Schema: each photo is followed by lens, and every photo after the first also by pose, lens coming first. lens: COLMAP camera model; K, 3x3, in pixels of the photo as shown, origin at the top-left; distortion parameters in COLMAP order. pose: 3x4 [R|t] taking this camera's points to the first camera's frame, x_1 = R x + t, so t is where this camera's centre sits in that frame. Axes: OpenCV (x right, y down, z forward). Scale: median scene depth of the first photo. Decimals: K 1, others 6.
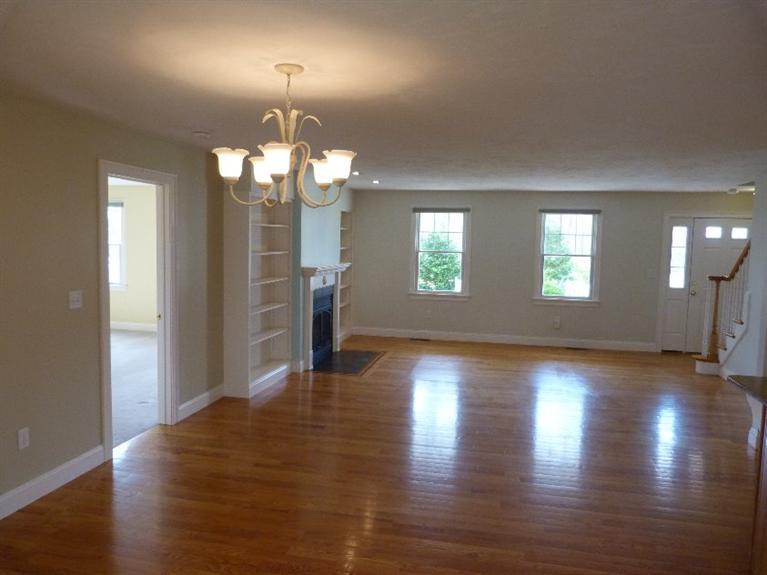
lens RADIAL K [[574.4, 0, 383.9], [0, 574.4, 283.6], [0, 0, 1]] dist [-0.028107, 0.000357]
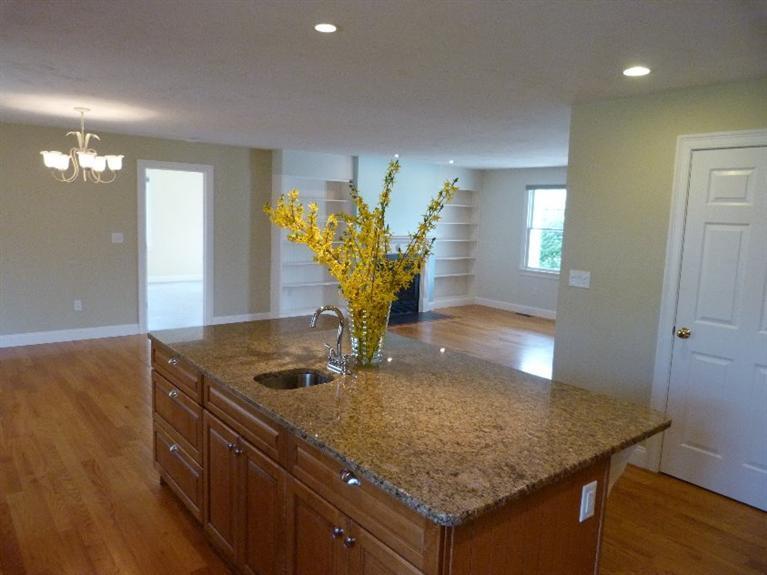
lens RADIAL K [[574.4, 0, 383.6], [0, 574.4, 284.6], [0, 0, 1]] dist [-0.028107, 0.000357]
pose [[0.766920, 0.085722, -0.635991, 0.557407], [-0.069634, 0.996303, 0.050317, 0.011051], [0.637953, 0.005698, 0.770054, 0.061389]]
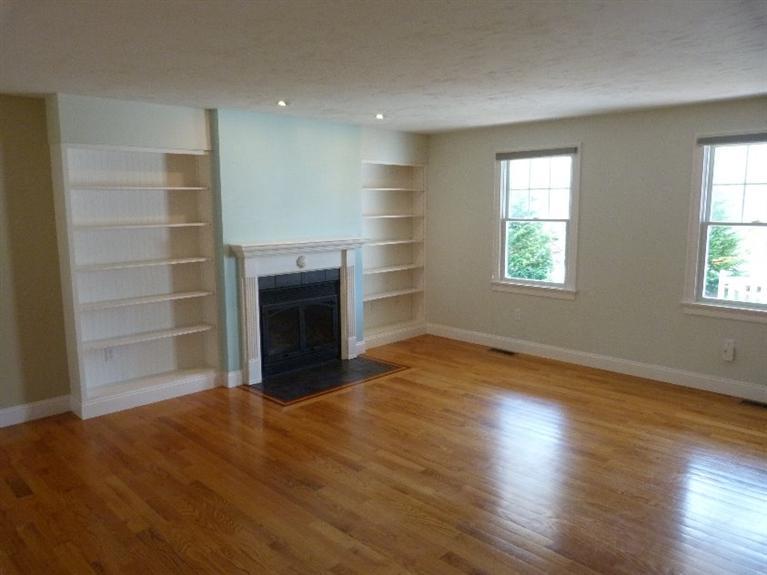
lens RADIAL K [[574.4, 0, 379.9], [0, 574.4, 288.2], [0, 0, 1]] dist [-0.028107, 0.000357]
pose [[0.833601, 0.053604, -0.549760, 0.333001], [-0.018751, 0.997453, 0.068824, -0.021459], [0.552048, -0.047063, 0.832483, 0.398286]]
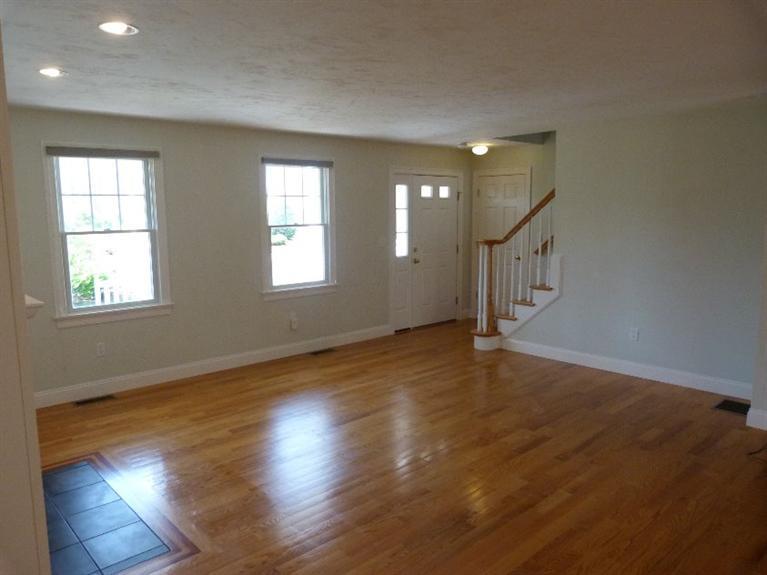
lens RADIAL K [[574.4, 0, 389.6], [0, 574.4, 287.9], [0, 0, 1]] dist [-0.028107, 0.000357]
pose [[0.580472, -0.137258, 0.802629, -0.200432], [0.085252, 0.990518, 0.107733, -0.041414], [-0.809805, 0.005890, 0.586669, 0.511390]]
